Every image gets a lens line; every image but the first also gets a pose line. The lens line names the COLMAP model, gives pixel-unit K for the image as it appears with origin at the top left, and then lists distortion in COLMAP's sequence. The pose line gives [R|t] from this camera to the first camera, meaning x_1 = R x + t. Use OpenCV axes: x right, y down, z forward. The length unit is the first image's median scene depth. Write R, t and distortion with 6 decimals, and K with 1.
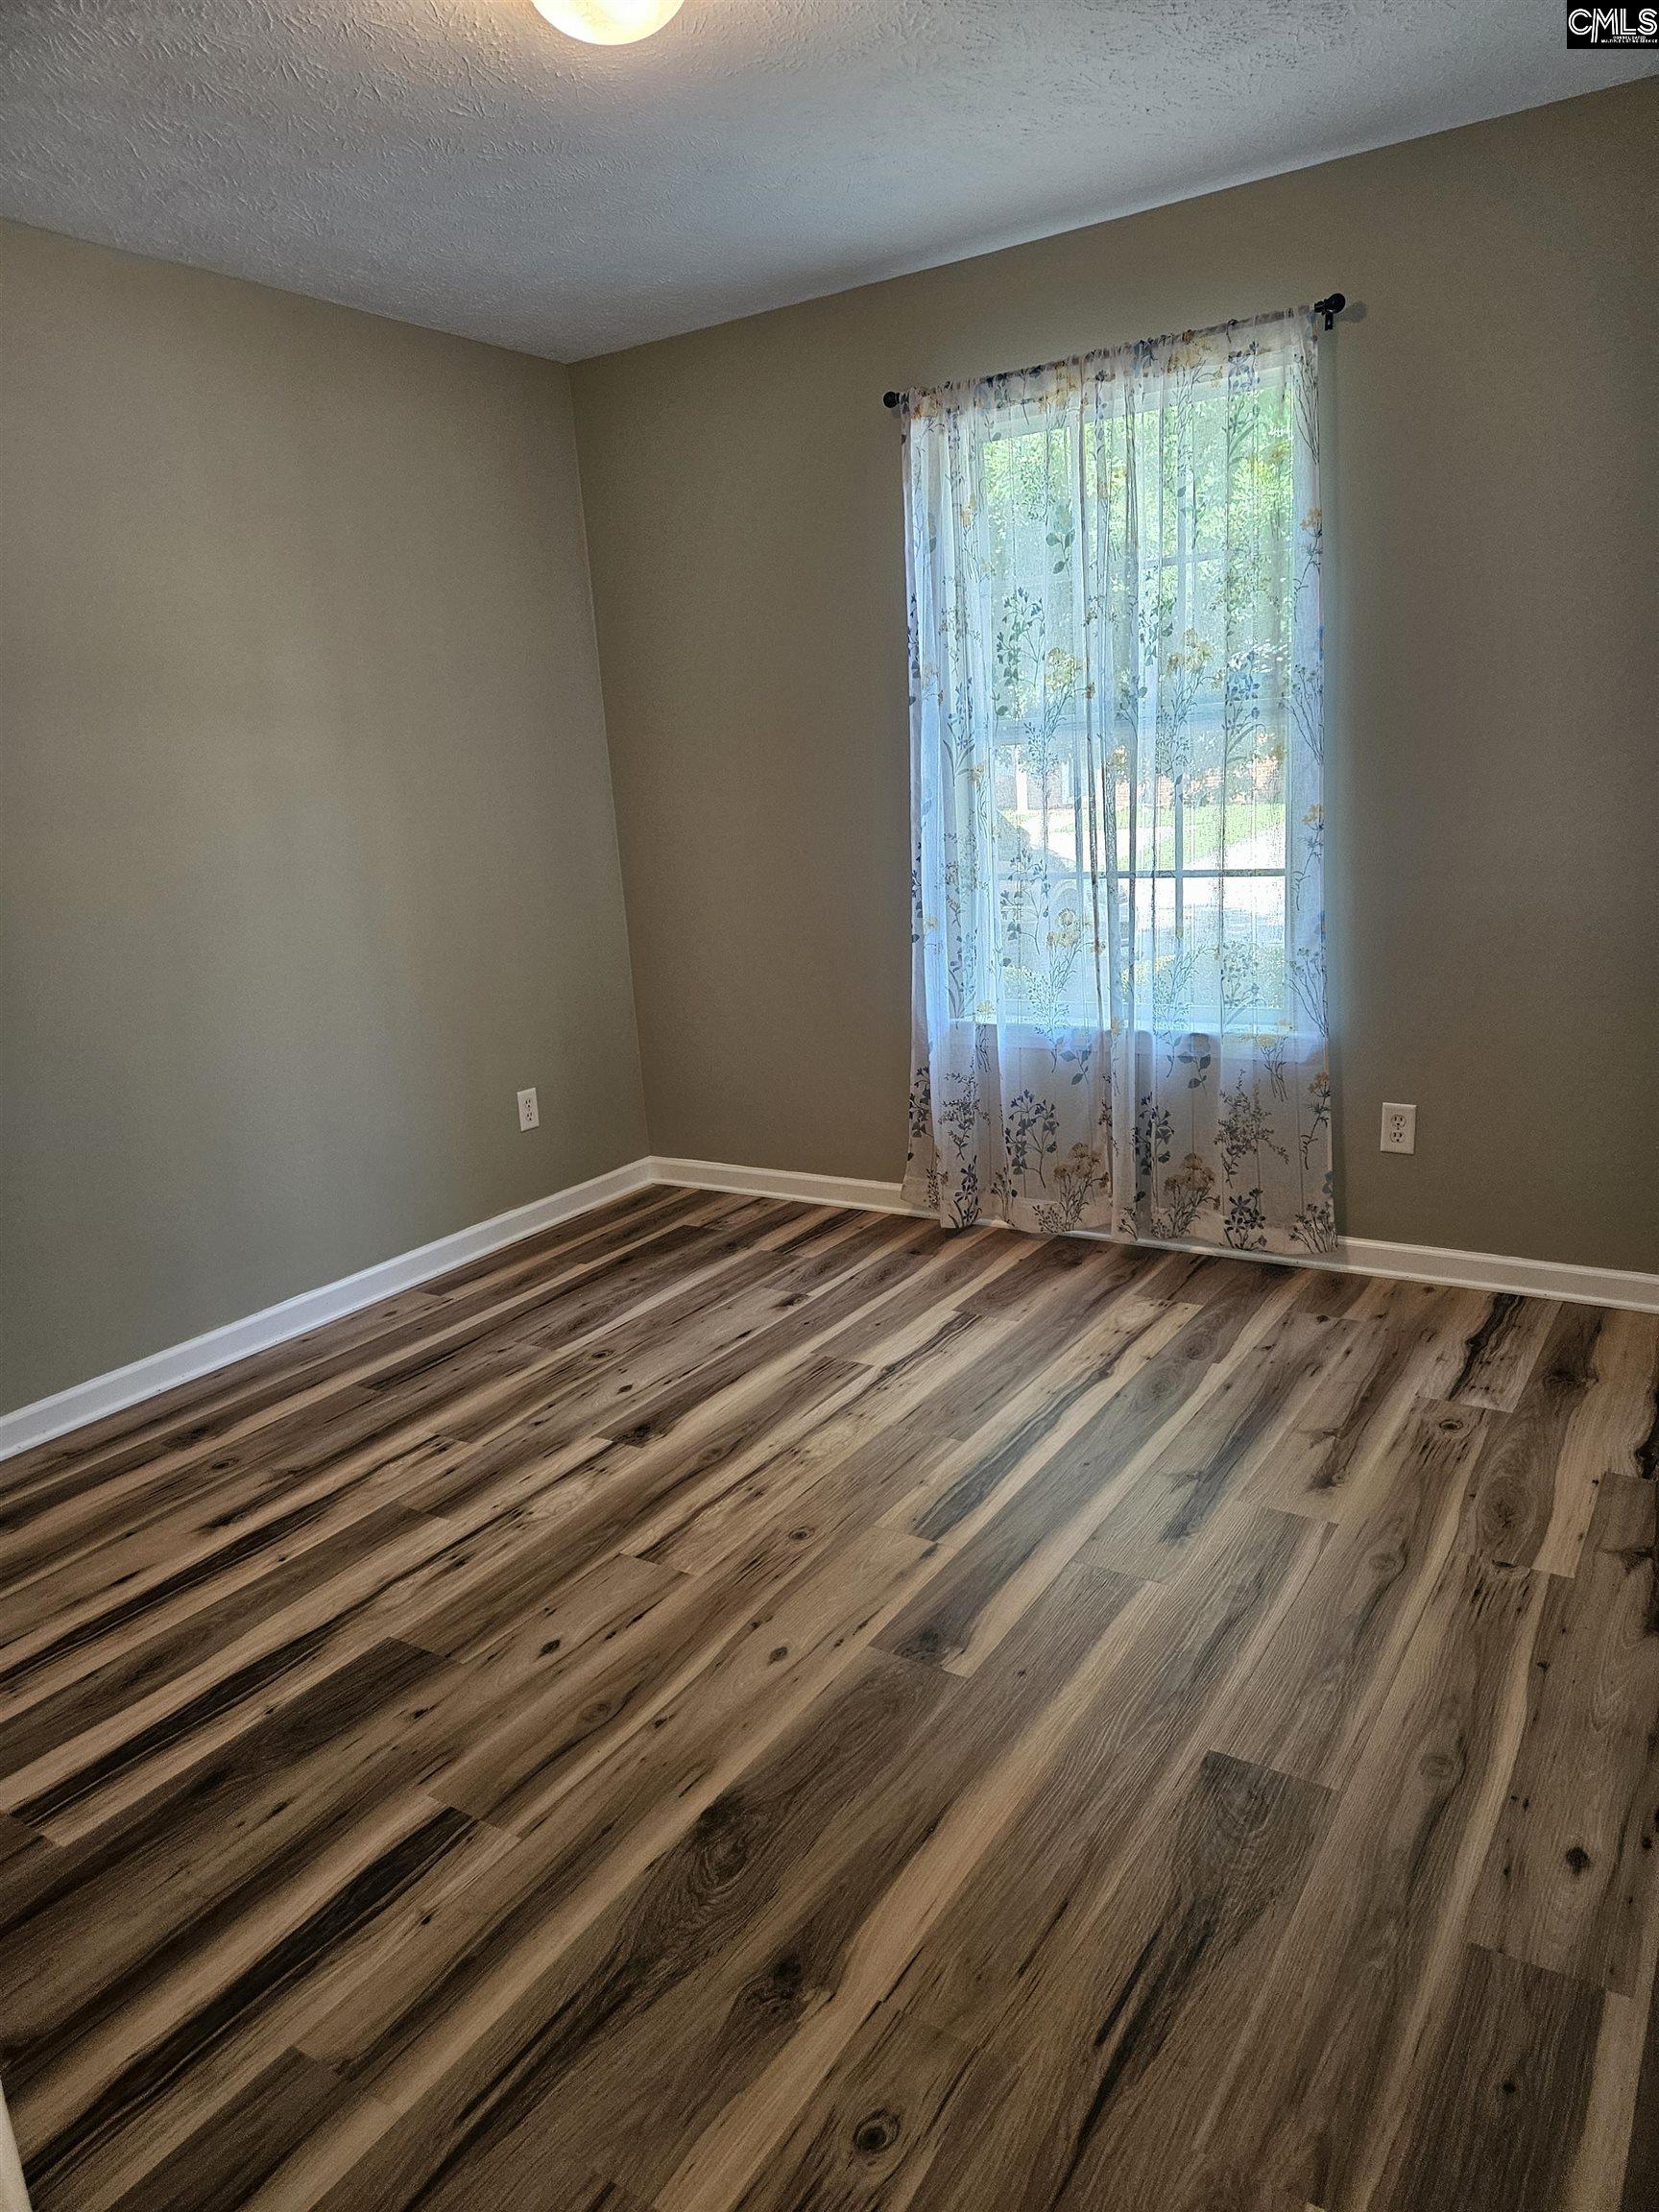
lens RADIAL K [[1483.5, 0, 827.1], [0, 1483.5, 1107.7], [0, 0, 1]] dist [0.041066, -0.002220]
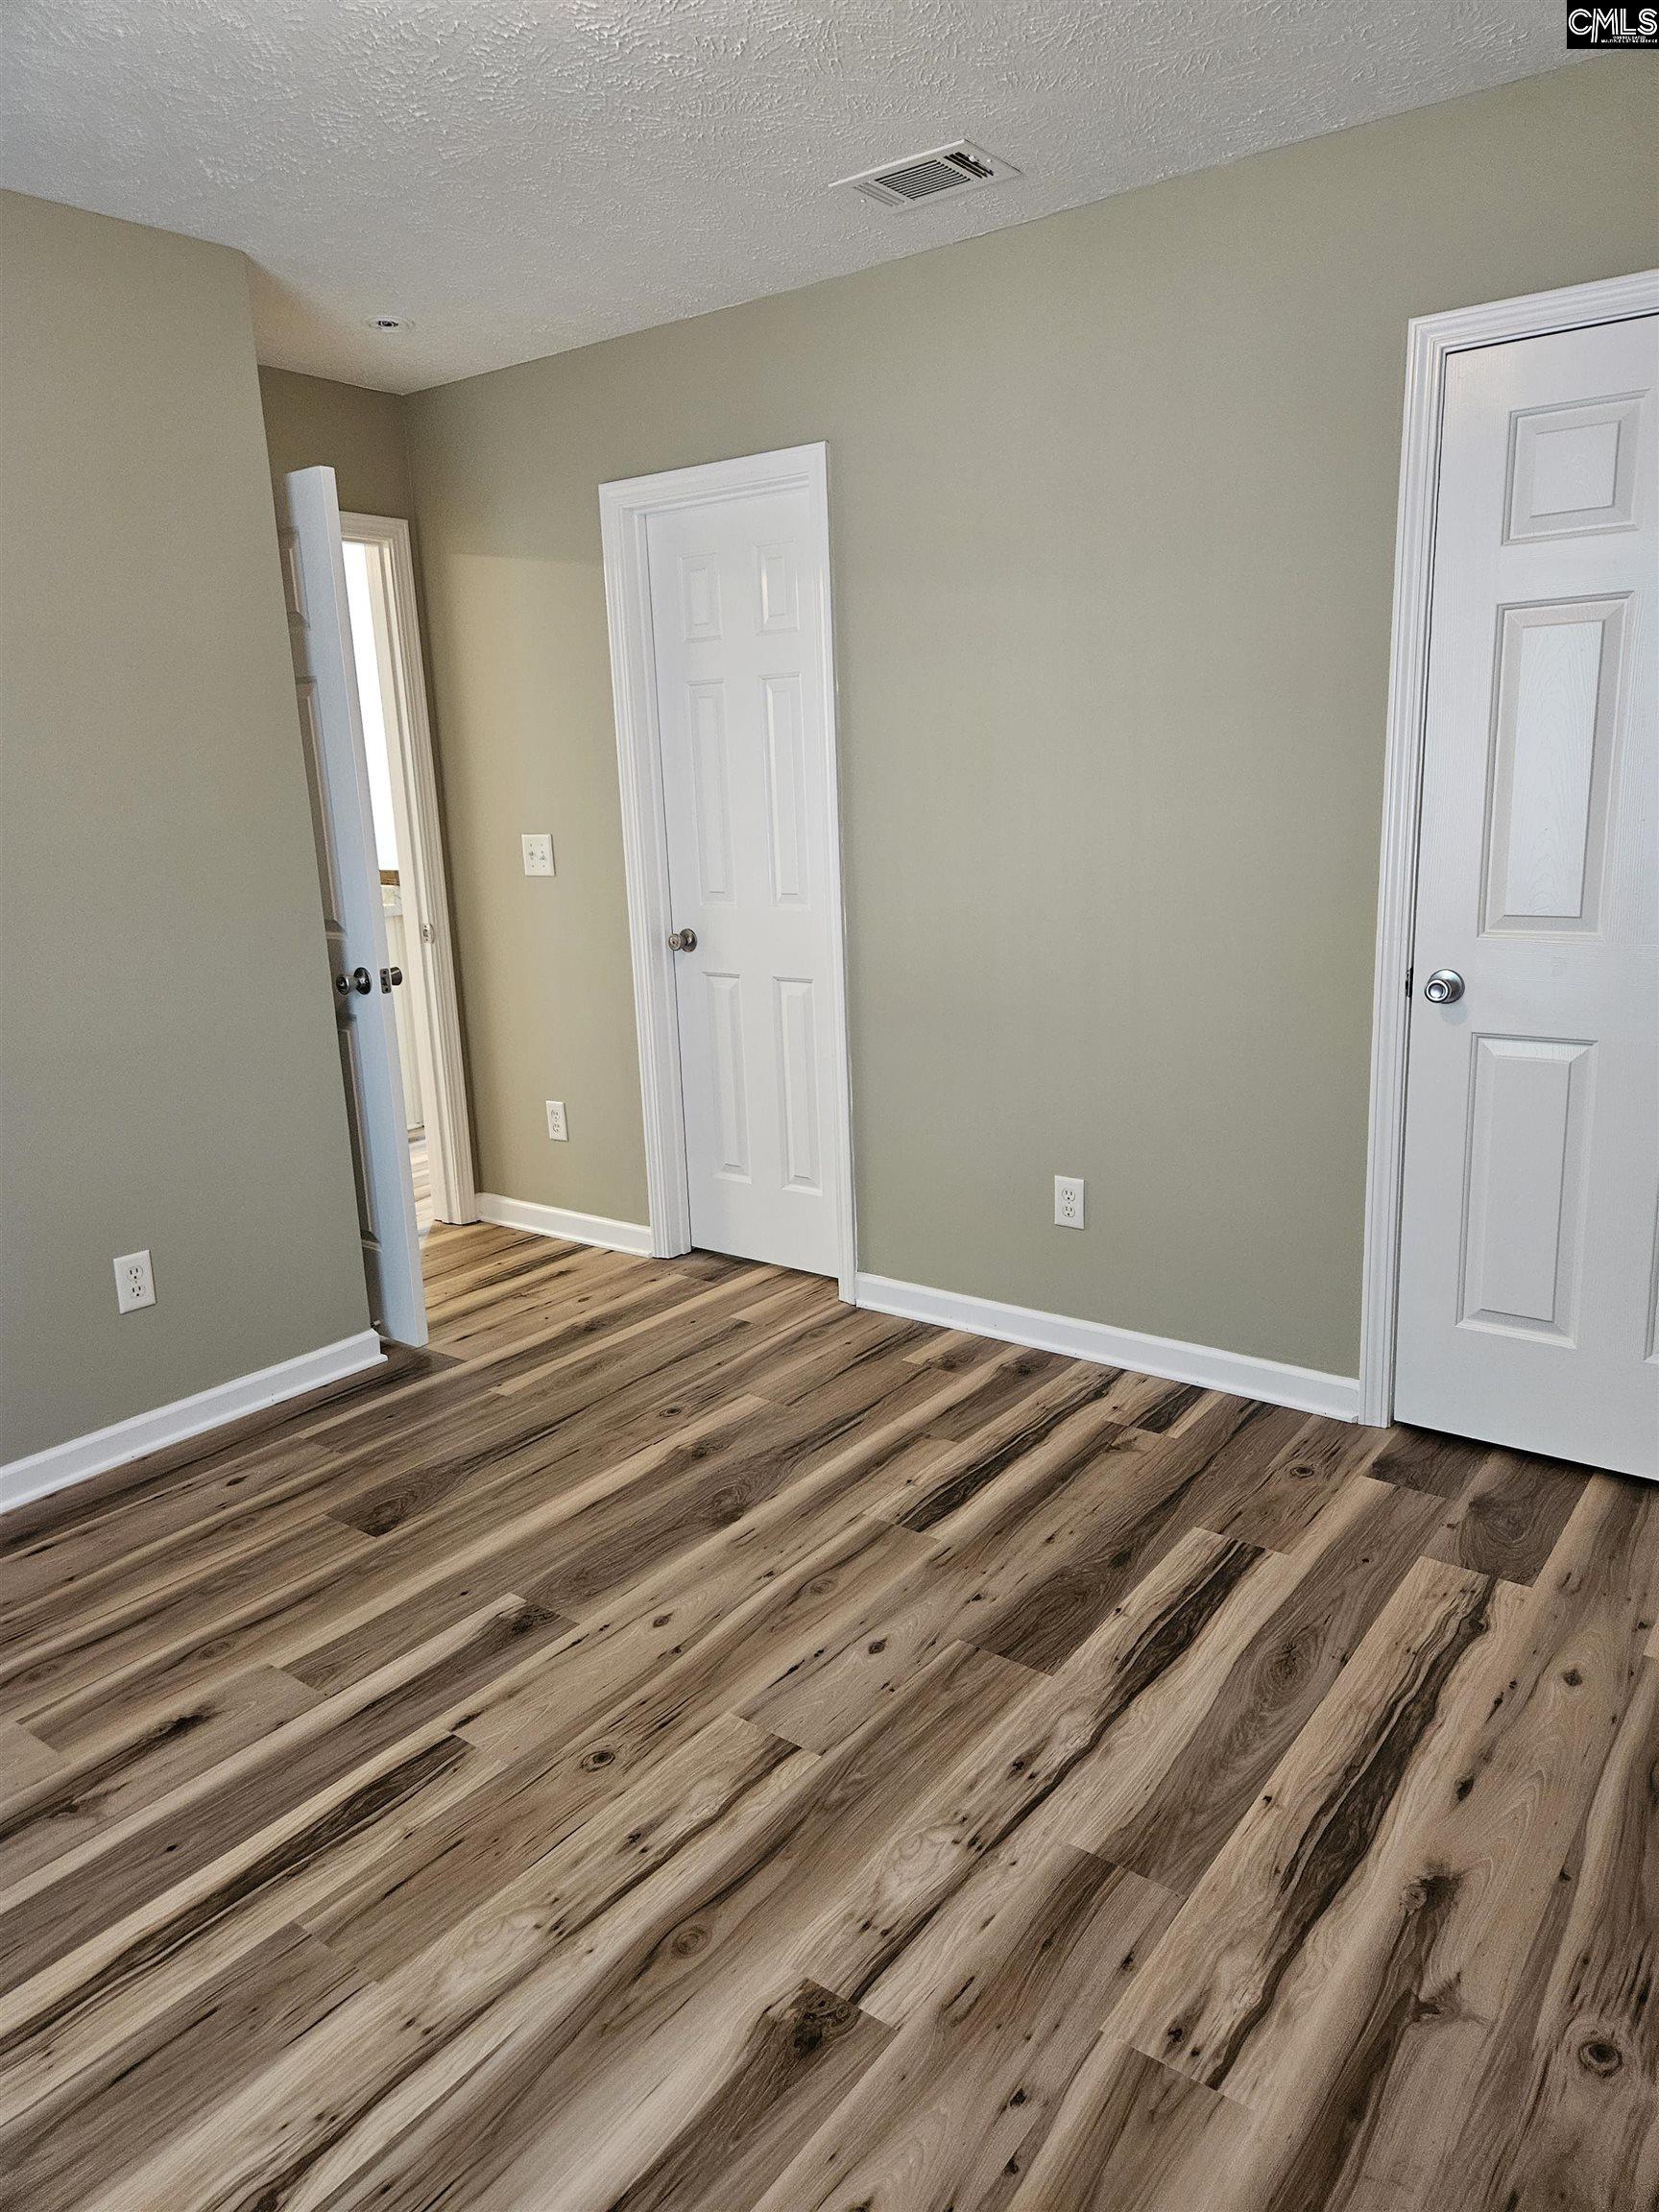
lens RADIAL K [[1483.5, 0, 826.6], [0, 1483.5, 1107.2], [0, 0, 1]] dist [0.041066, -0.002220]
pose [[-0.992753, 0.083753, 0.086181, -0.247382], [0.113353, 0.890772, 0.440086, -0.388627], [-0.039909, 0.446666, -0.893810, 1.604023]]
